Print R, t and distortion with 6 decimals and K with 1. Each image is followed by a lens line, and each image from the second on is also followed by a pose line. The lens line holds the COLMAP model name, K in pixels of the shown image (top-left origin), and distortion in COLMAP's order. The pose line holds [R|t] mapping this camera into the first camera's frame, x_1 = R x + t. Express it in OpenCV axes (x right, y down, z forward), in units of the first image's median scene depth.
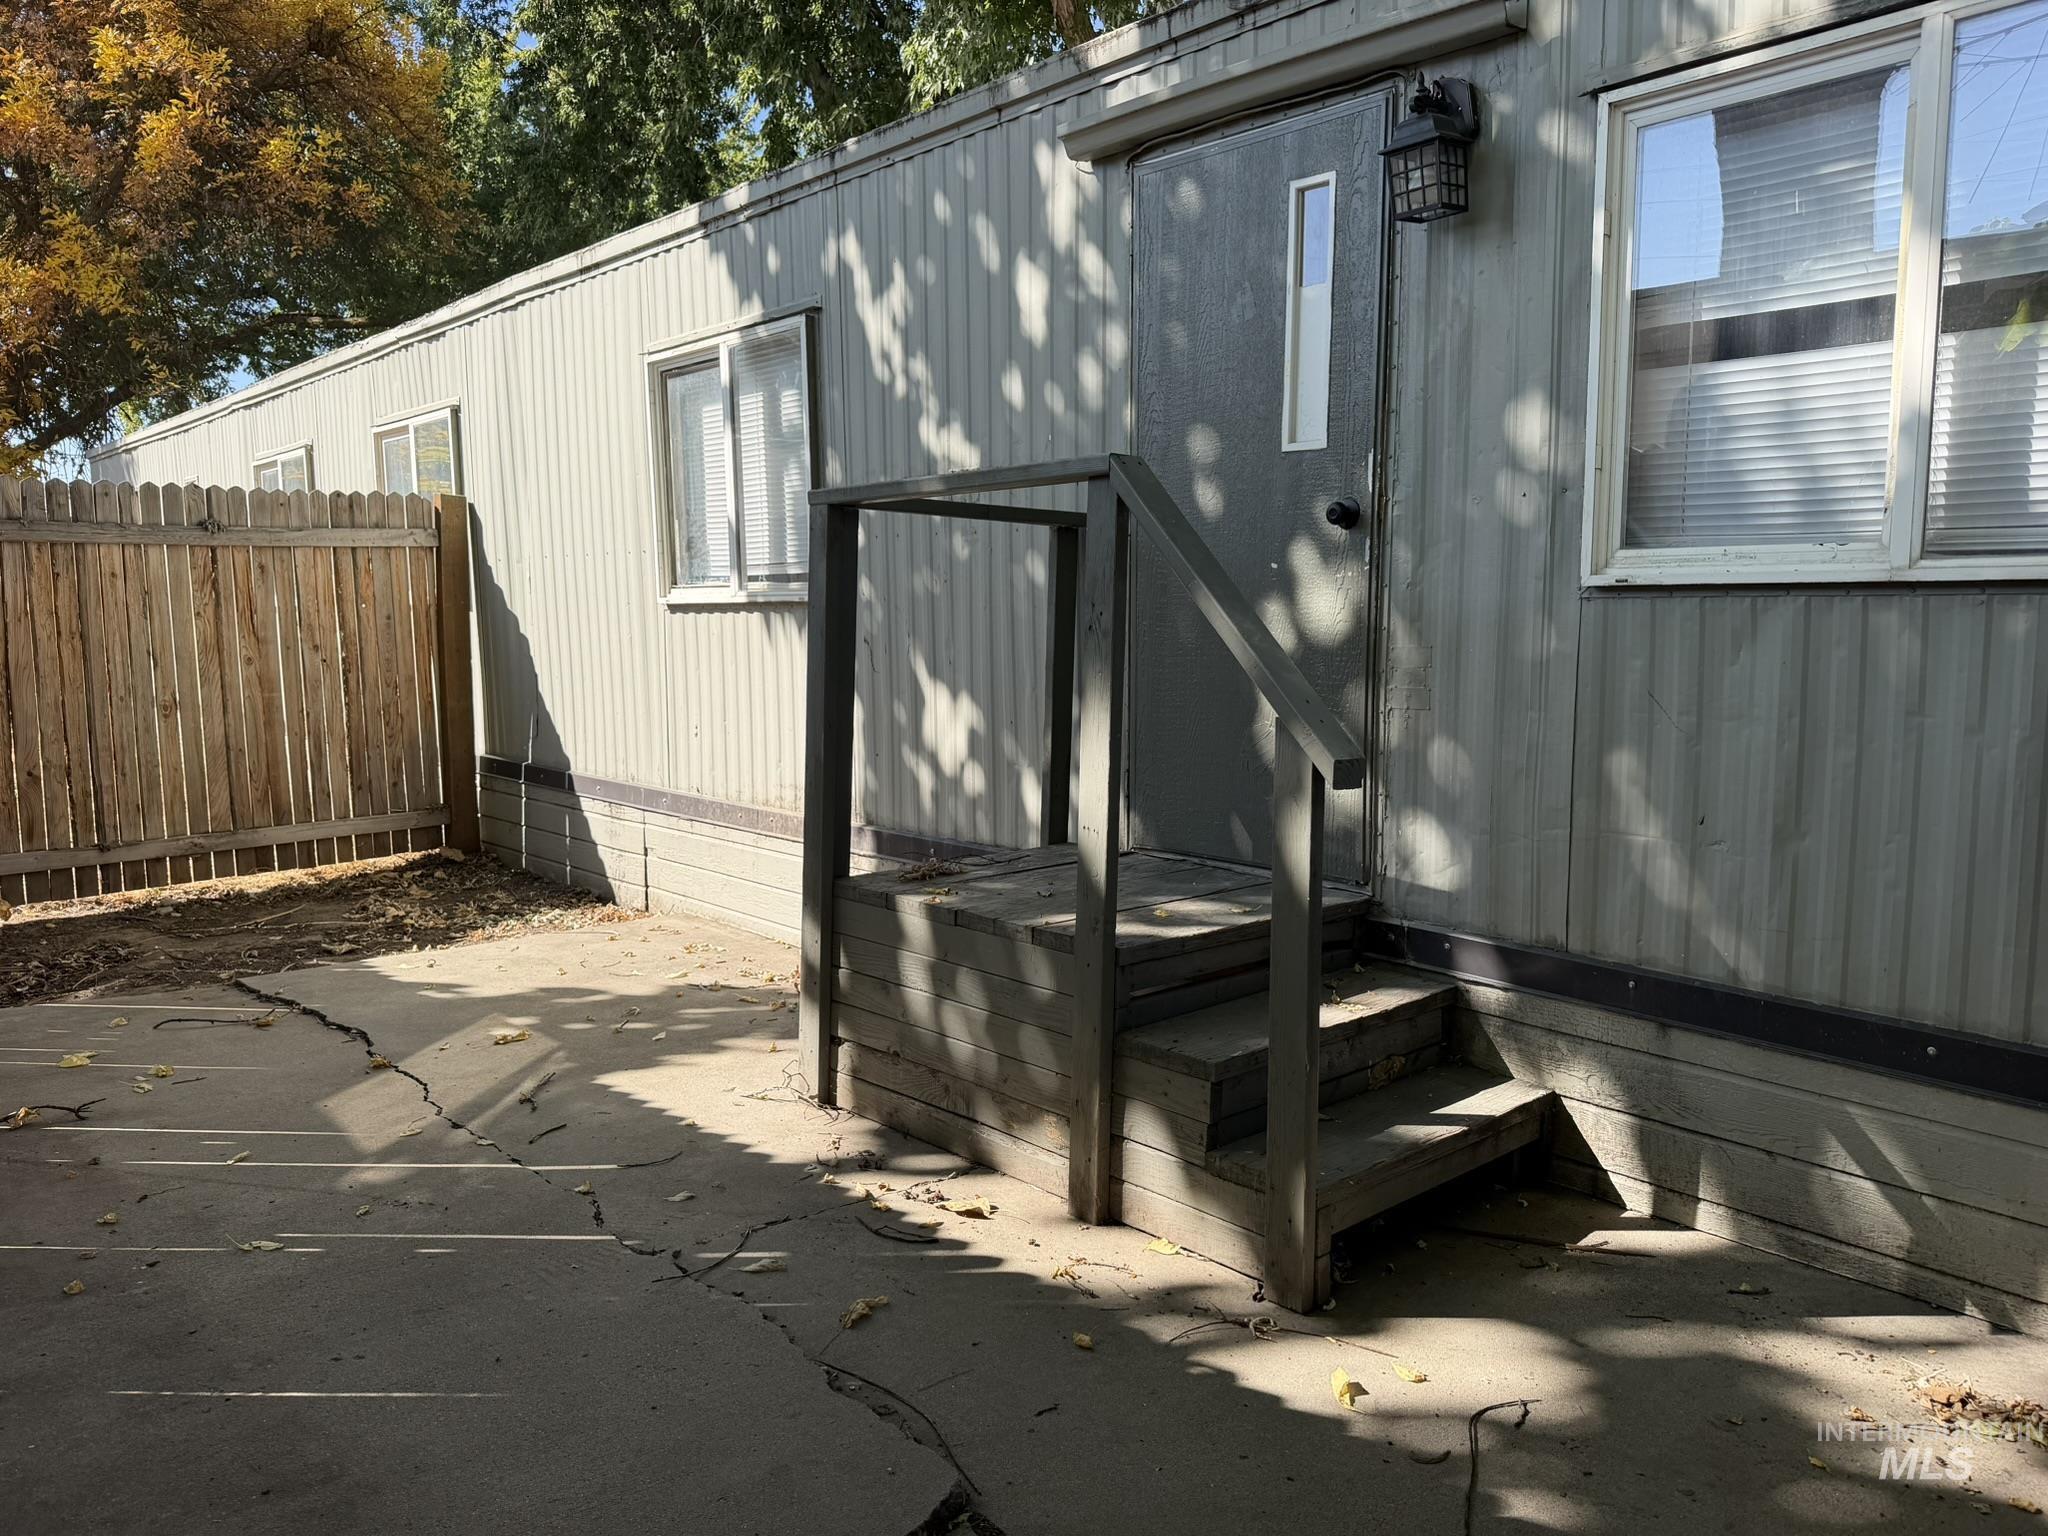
lens RADIAL K [[1424.4, 0, 1024.0], [0, 1424.4, 768.0], [0, 0, 1]] dist [0.100615, -0.154390]
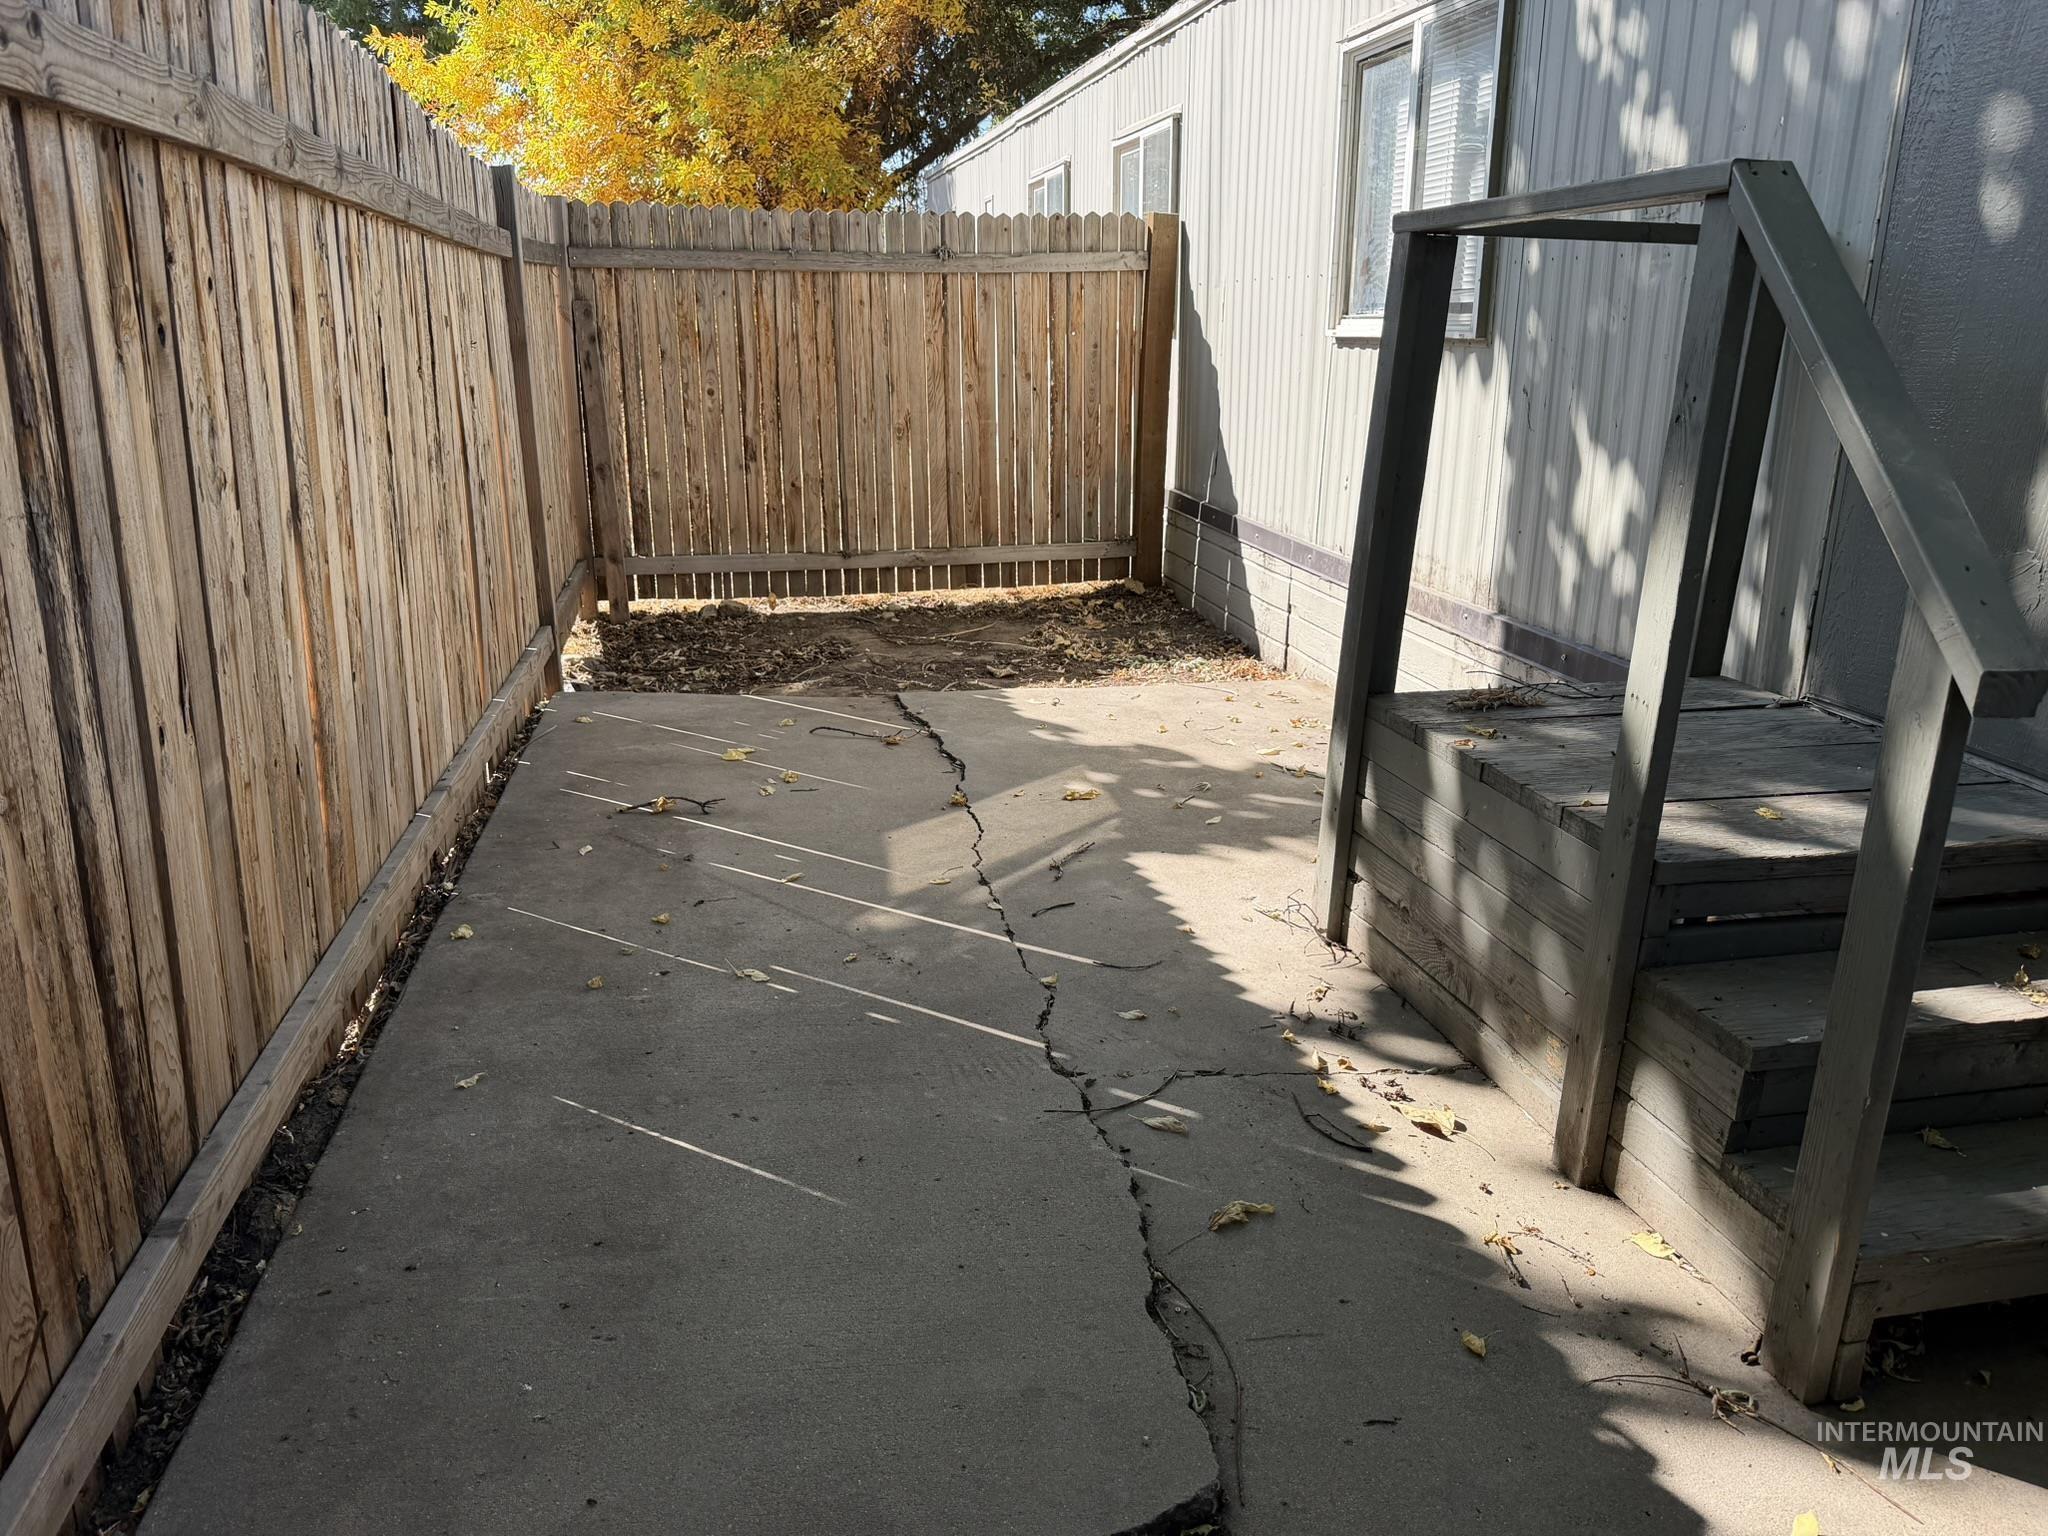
lens RADIAL K [[1424.4, 0, 1024.0], [0, 1424.4, 768.0], [0, 0, 1]] dist [0.100615, -0.154390]
pose [[0.861489, 0.158034, -0.482557, 0.075285], [-0.063381, 0.976370, 0.206603, -0.029719], [0.503805, -0.147401, 0.851148, 0.111231]]
